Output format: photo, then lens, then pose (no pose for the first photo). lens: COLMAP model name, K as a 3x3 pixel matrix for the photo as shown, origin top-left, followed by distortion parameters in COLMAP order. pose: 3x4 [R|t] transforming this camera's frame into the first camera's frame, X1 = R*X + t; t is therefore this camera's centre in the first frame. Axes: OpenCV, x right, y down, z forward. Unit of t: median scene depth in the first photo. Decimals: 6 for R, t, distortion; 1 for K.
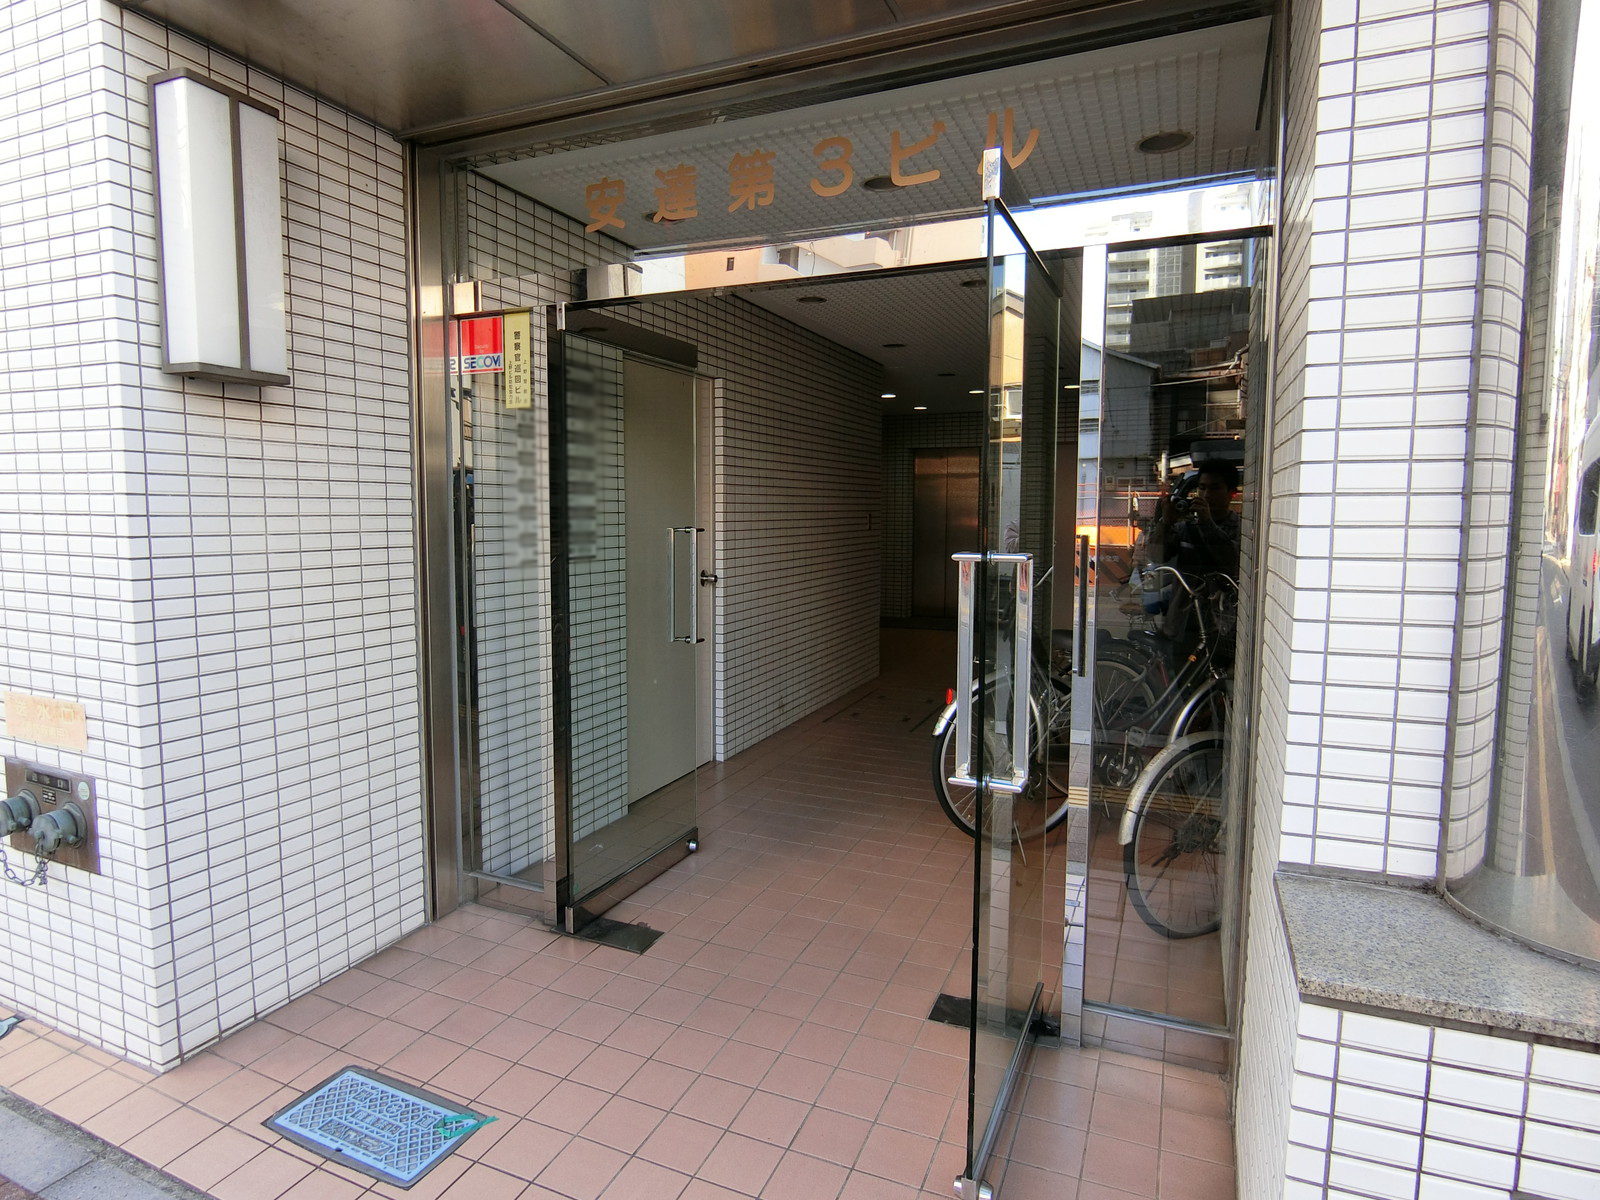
lens RADIAL K [[887.7, 0, 802.8], [0, 887.7, 591.5], [0, 0, 1]] dist [0.003383, 0.000195]
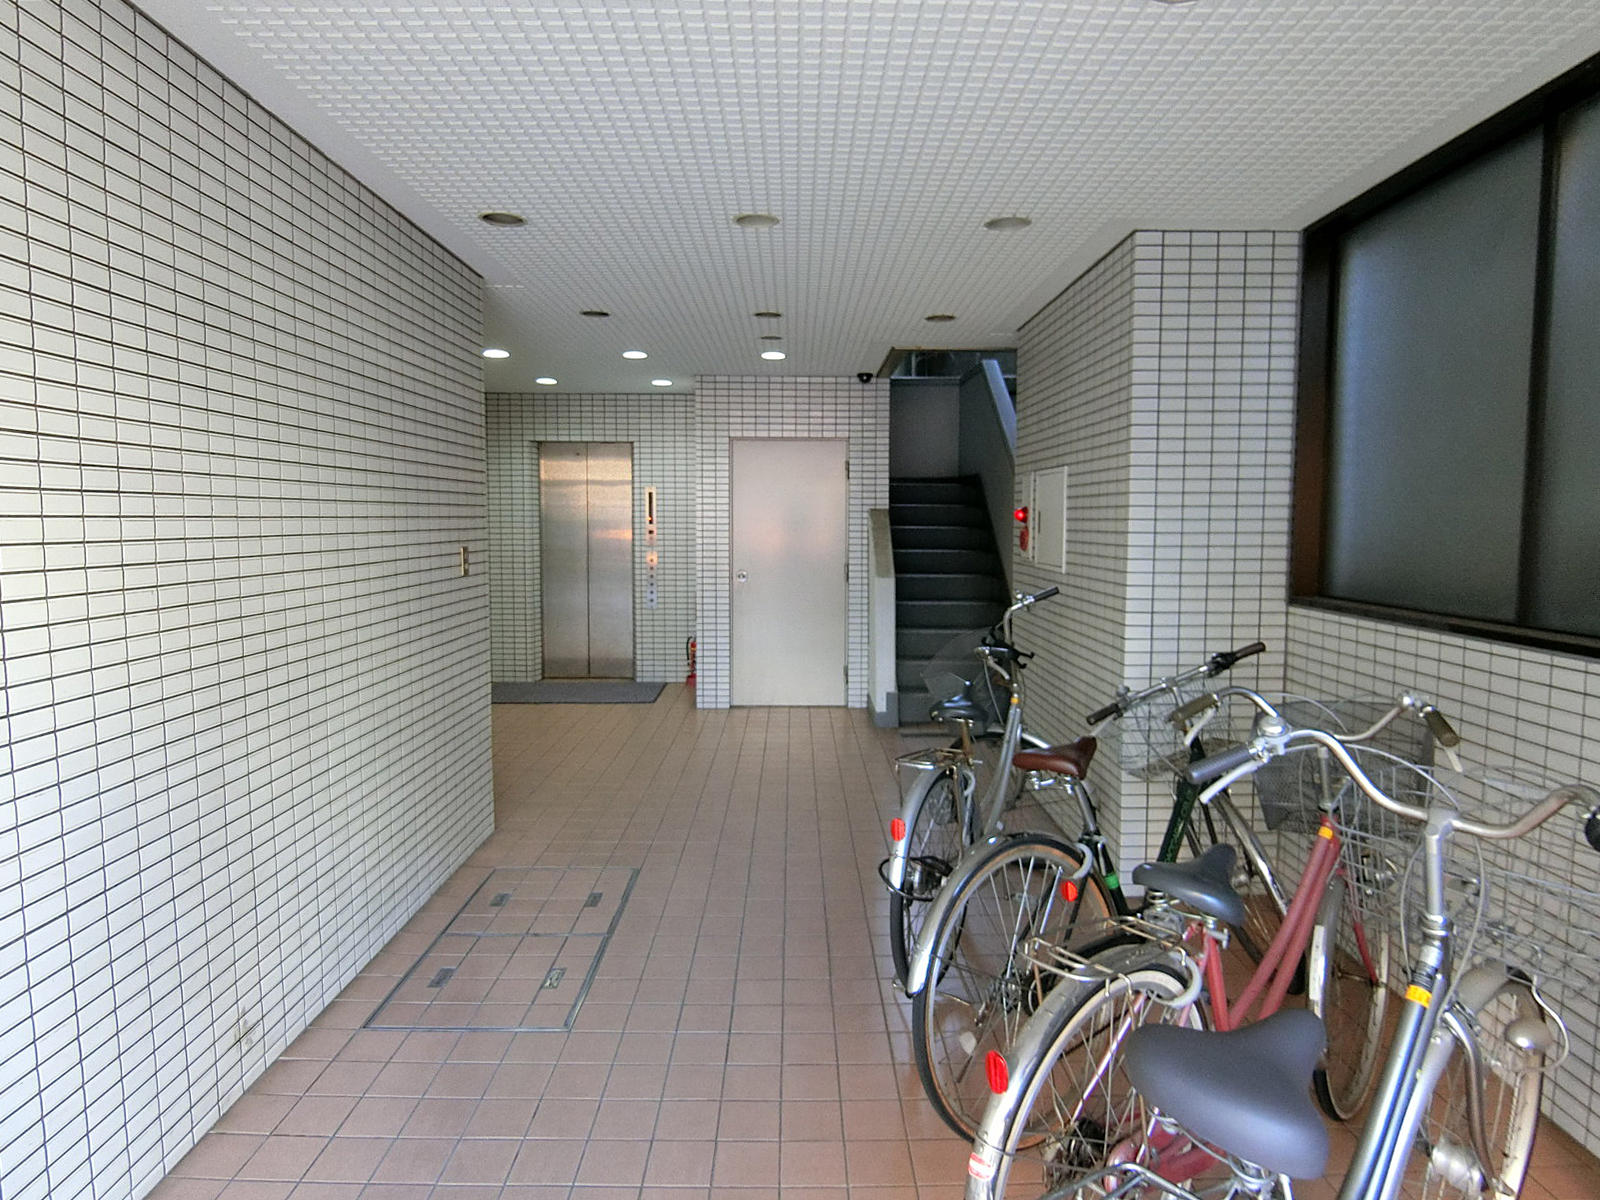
lens RADIAL K [[887.7, 0, 796.7], [0, 887.7, 594.1], [0, 0, 1]] dist [0.003383, 0.000195]
pose [[0.912236, -0.033853, 0.408265, 0.035387], [0.038984, 0.999231, -0.004252, -0.045057], [-0.407807, 0.019794, 0.912854, 0.391973]]
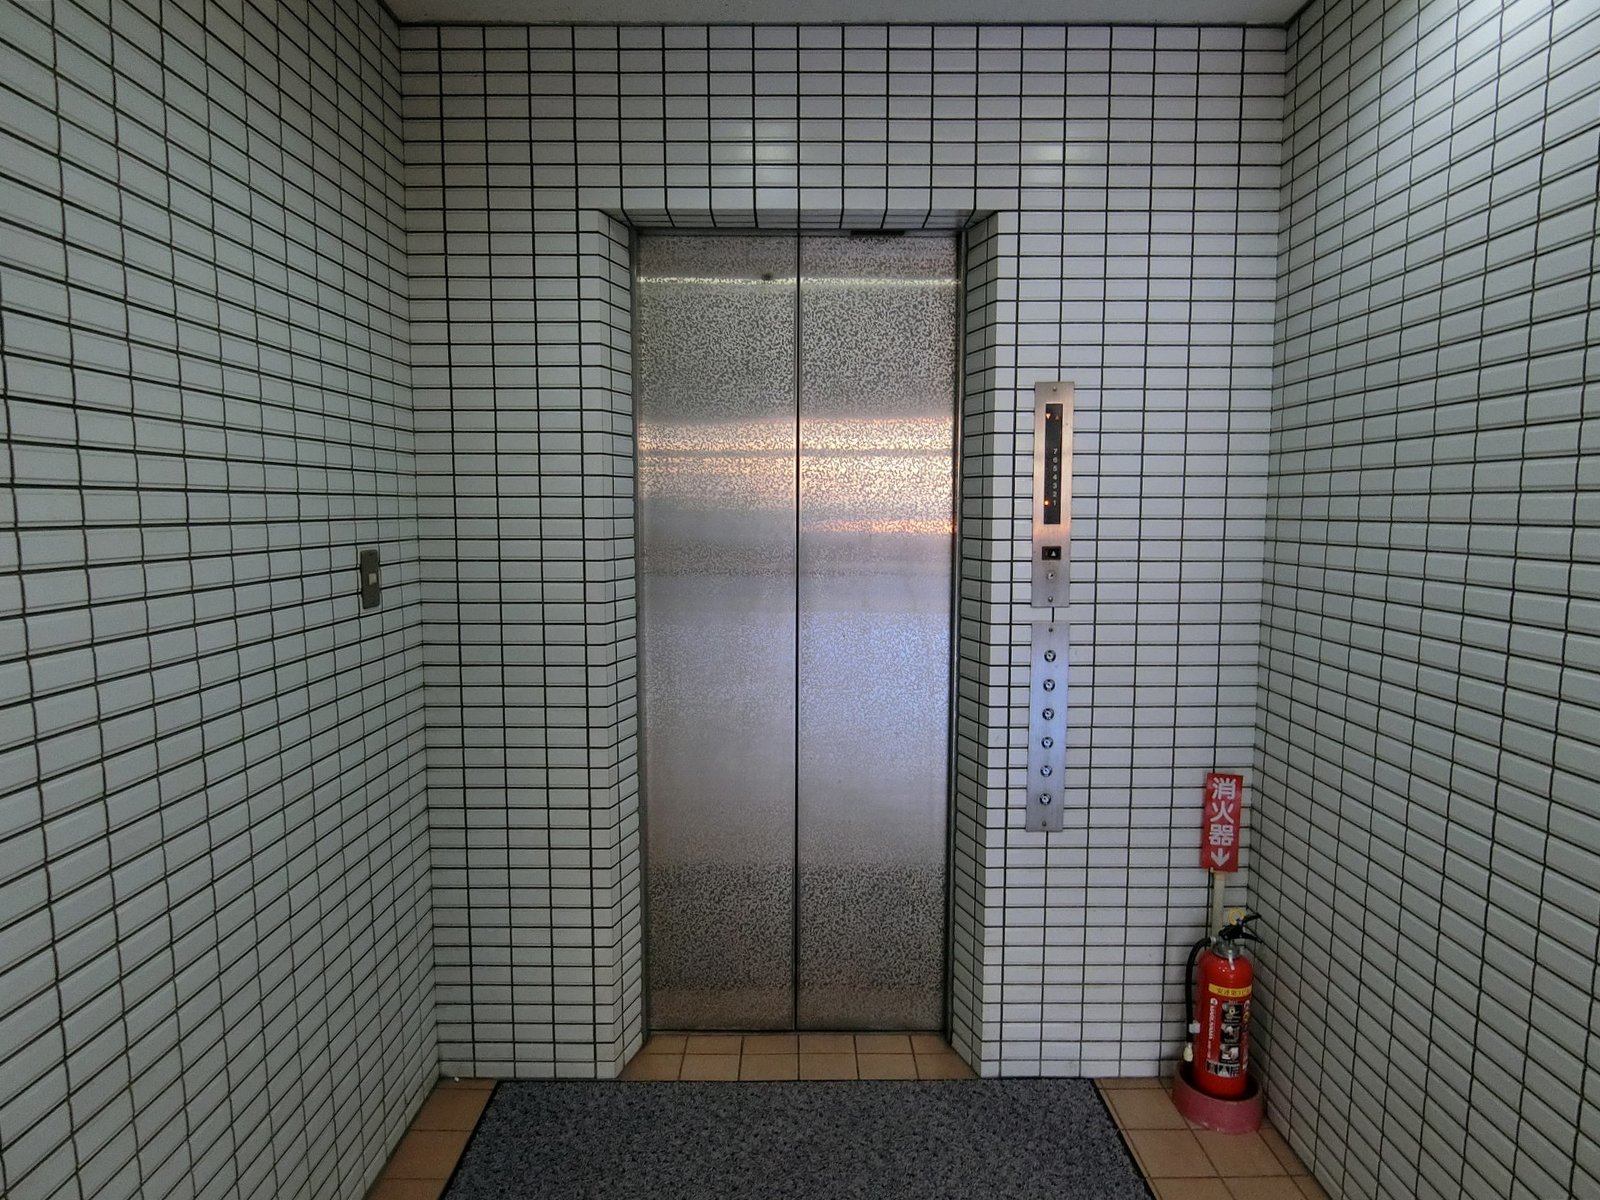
lens RADIAL K [[887.7, 0, 803.4], [0, 887.7, 594.1], [0, 0, 1]] dist [0.003383, 0.000195]
pose [[0.917247, -0.046784, 0.395561, 0.110432], [0.042371, 0.998904, 0.019891, -0.113844], [-0.396058, -0.001485, 0.918224, 1.074982]]
